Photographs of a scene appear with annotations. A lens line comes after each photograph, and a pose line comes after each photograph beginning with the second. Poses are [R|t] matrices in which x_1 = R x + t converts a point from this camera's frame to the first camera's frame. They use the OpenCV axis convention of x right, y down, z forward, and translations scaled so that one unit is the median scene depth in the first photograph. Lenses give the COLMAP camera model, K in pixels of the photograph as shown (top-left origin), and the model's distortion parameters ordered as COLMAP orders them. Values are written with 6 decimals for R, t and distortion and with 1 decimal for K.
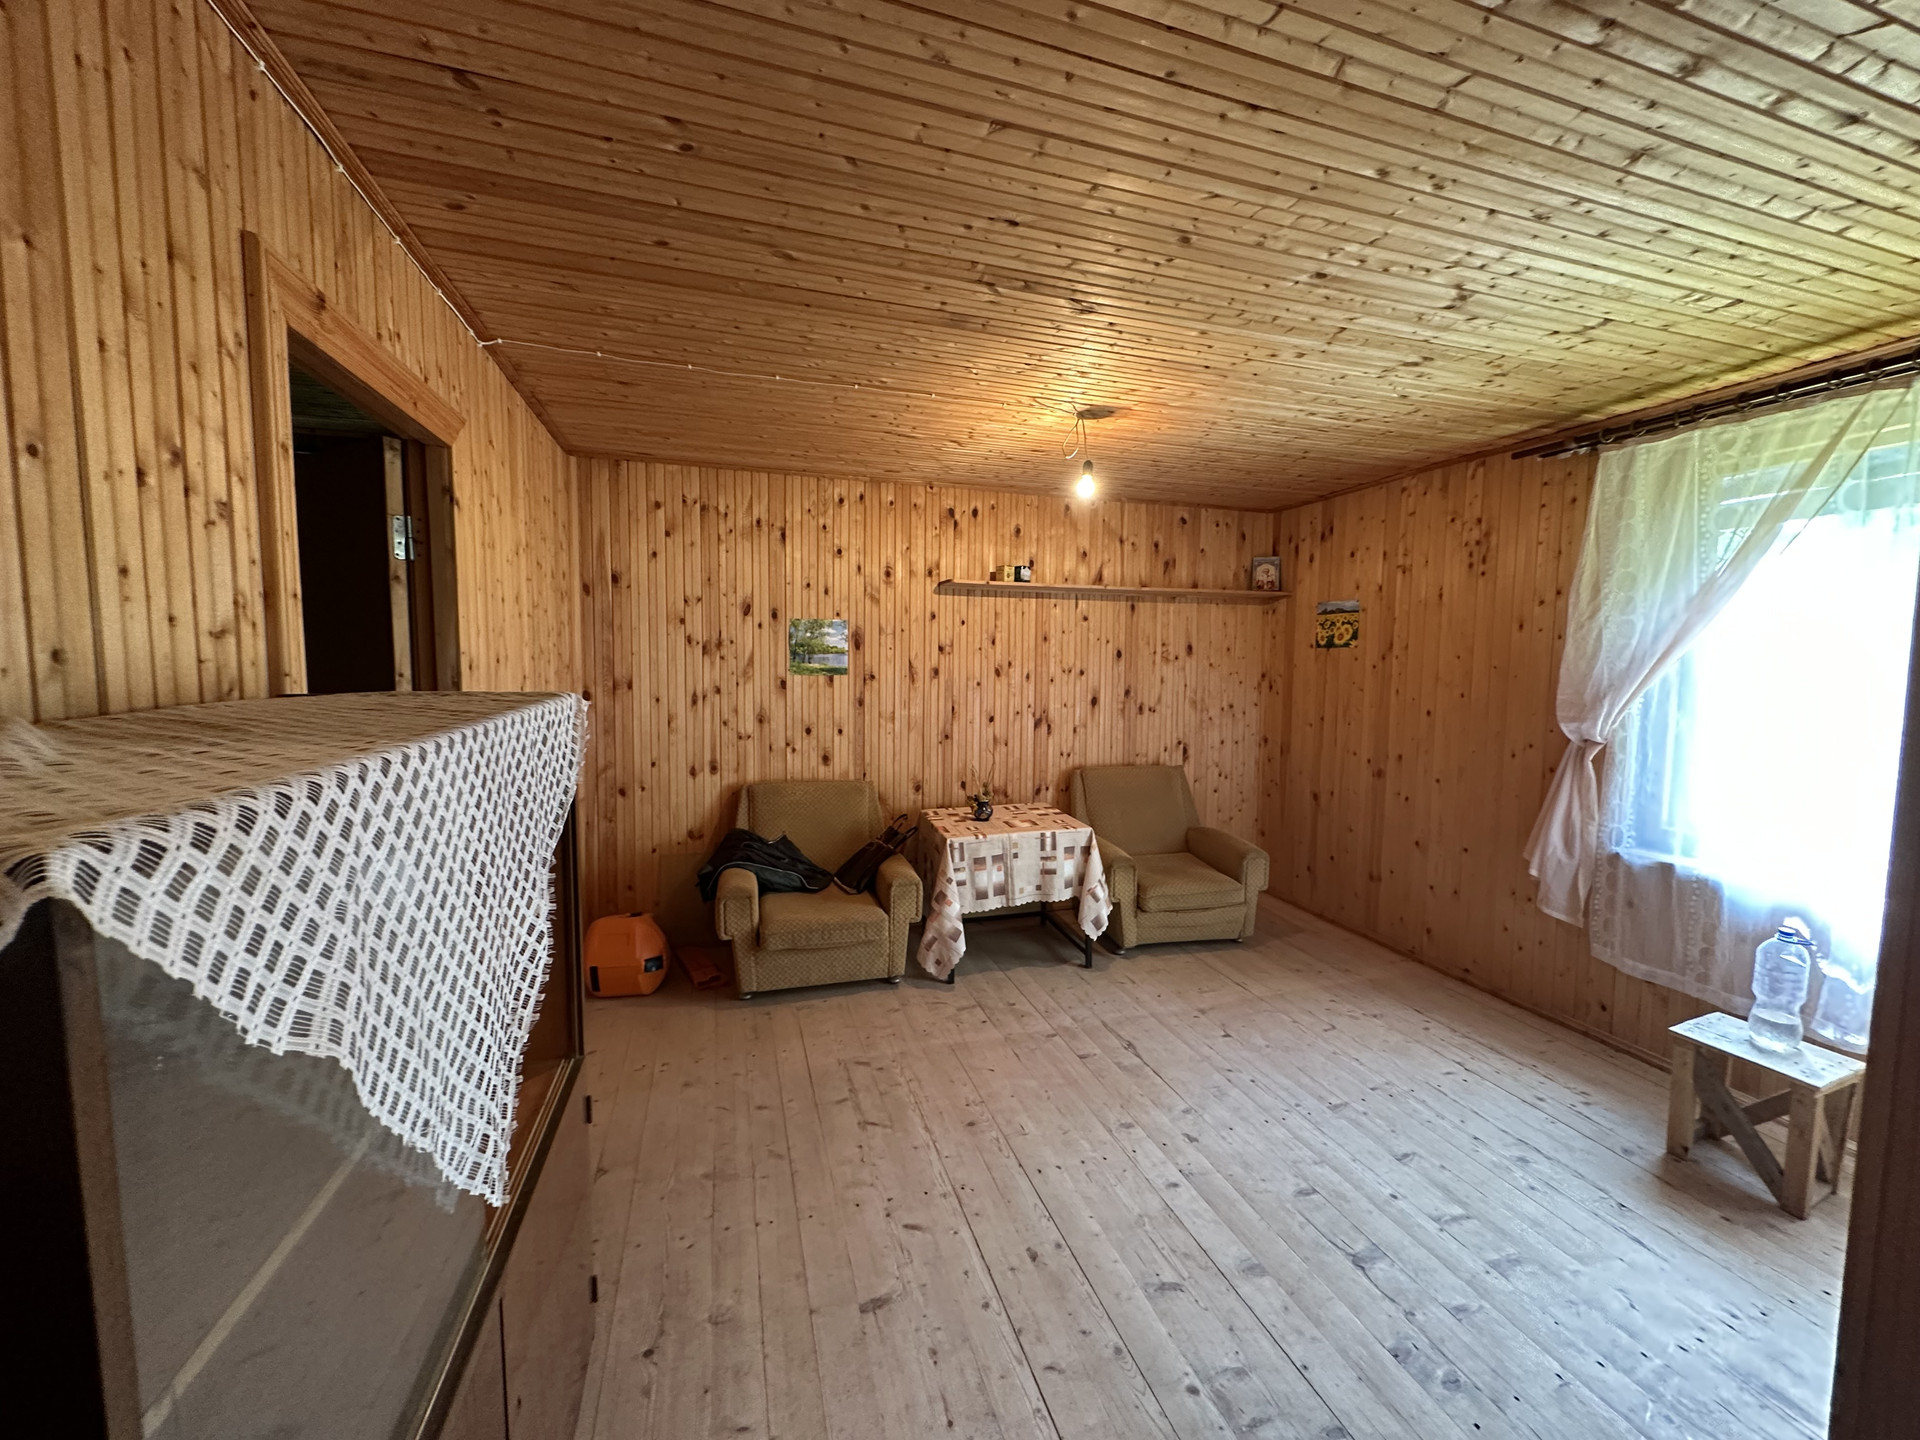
lens RADIAL K [[764.7, 0, 959.2], [0, 764.7, 716.3], [0, 0, 1]] dist [-0.003285, 0.000869]
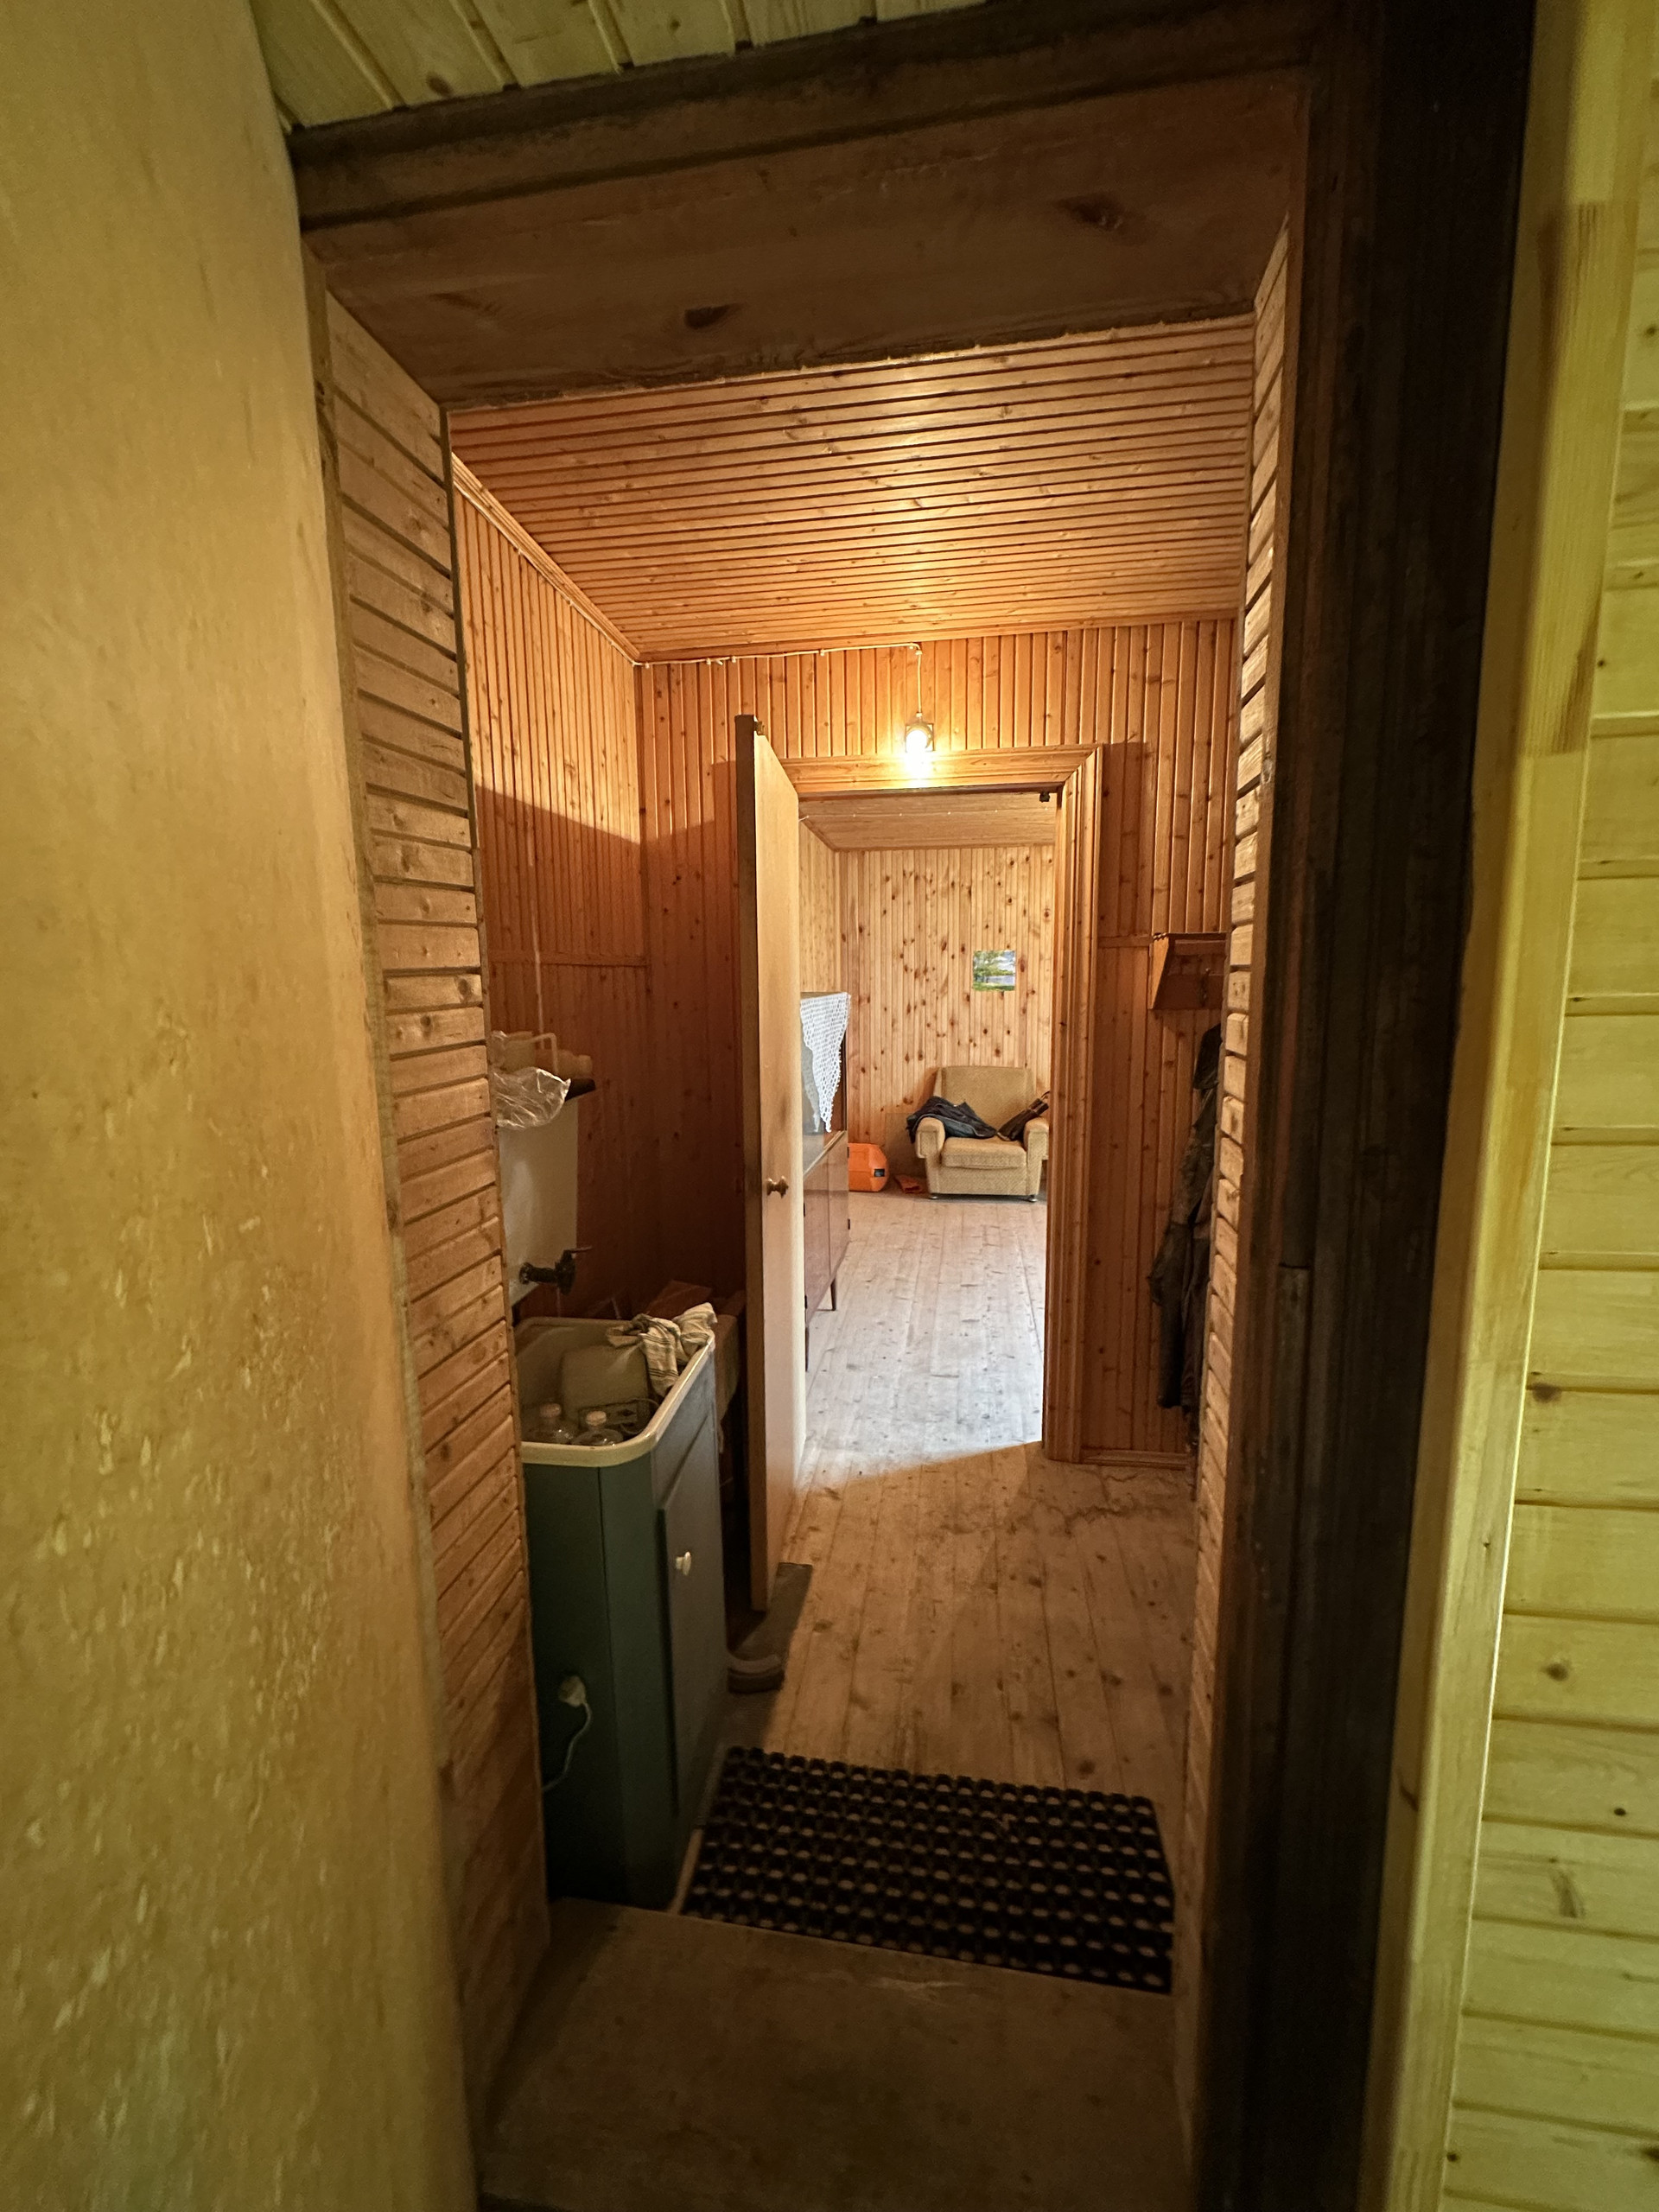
lens RADIAL K [[881.0, 0, 833.5], [0, 881.0, 1110.5], [0, 0, 1]] dist [-0.003285, 0.000869]
pose [[0.899413, 0.039617, -0.435302, 0.330016], [-0.010311, 0.997530, 0.069481, 0.068593], [0.436979, -0.058003, 0.897600, -0.732499]]
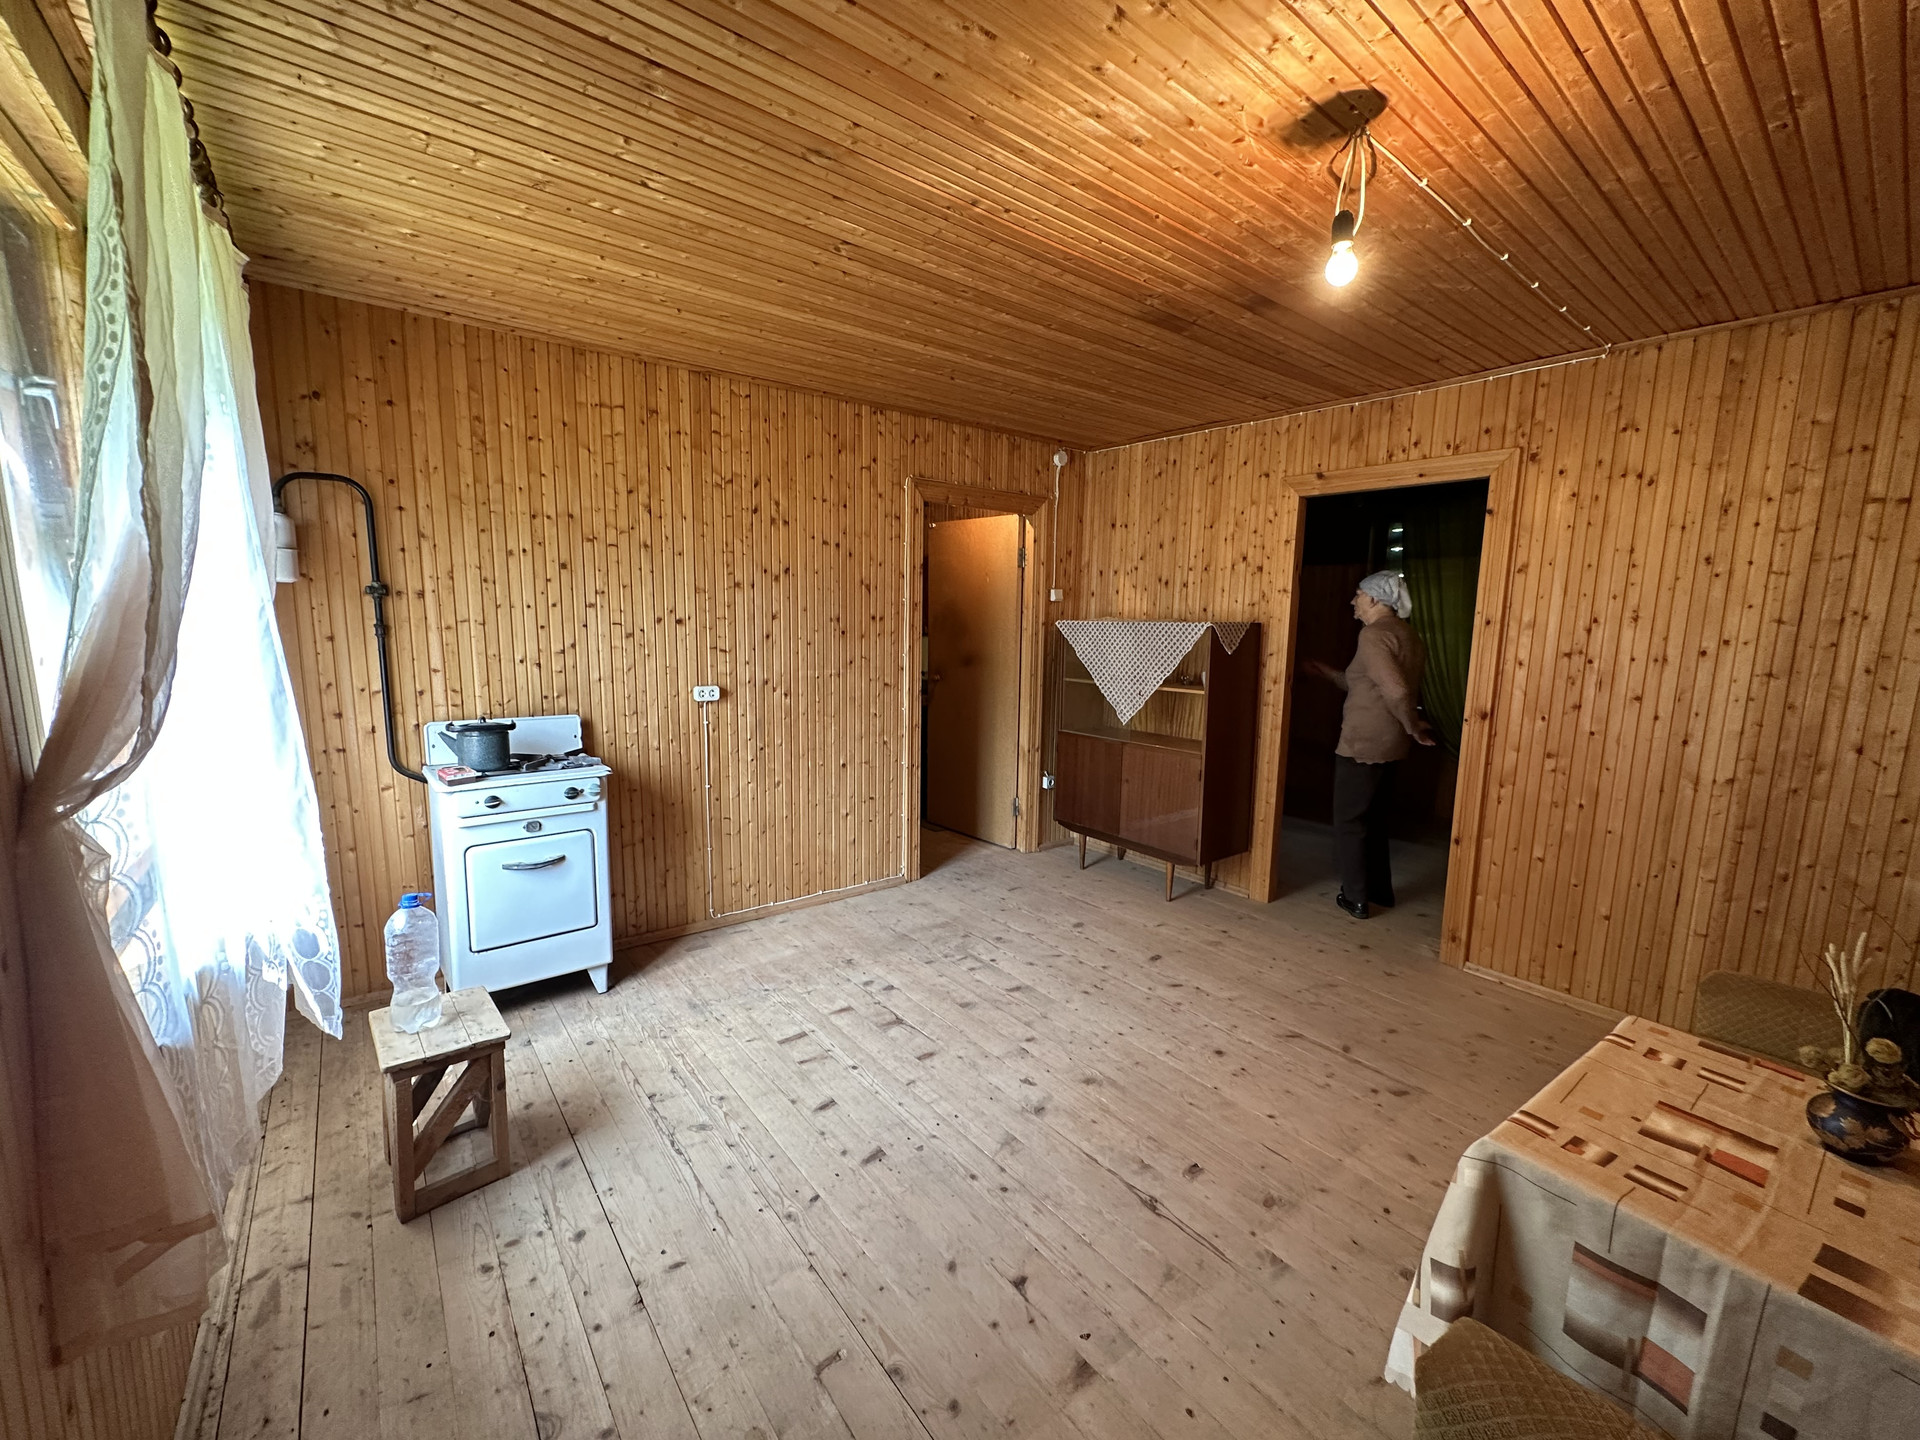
lens RADIAL K [[764.7, 0, 959.3], [0, 764.7, 717.5], [0, 0, 1]] dist [-0.003285, 0.000869]
pose [[-0.931377, 0.021394, -0.363426, 0.555503], [-0.058641, 0.976420, 0.207763, -0.088015], [0.359302, 0.214818, -0.908161, 1.330307]]
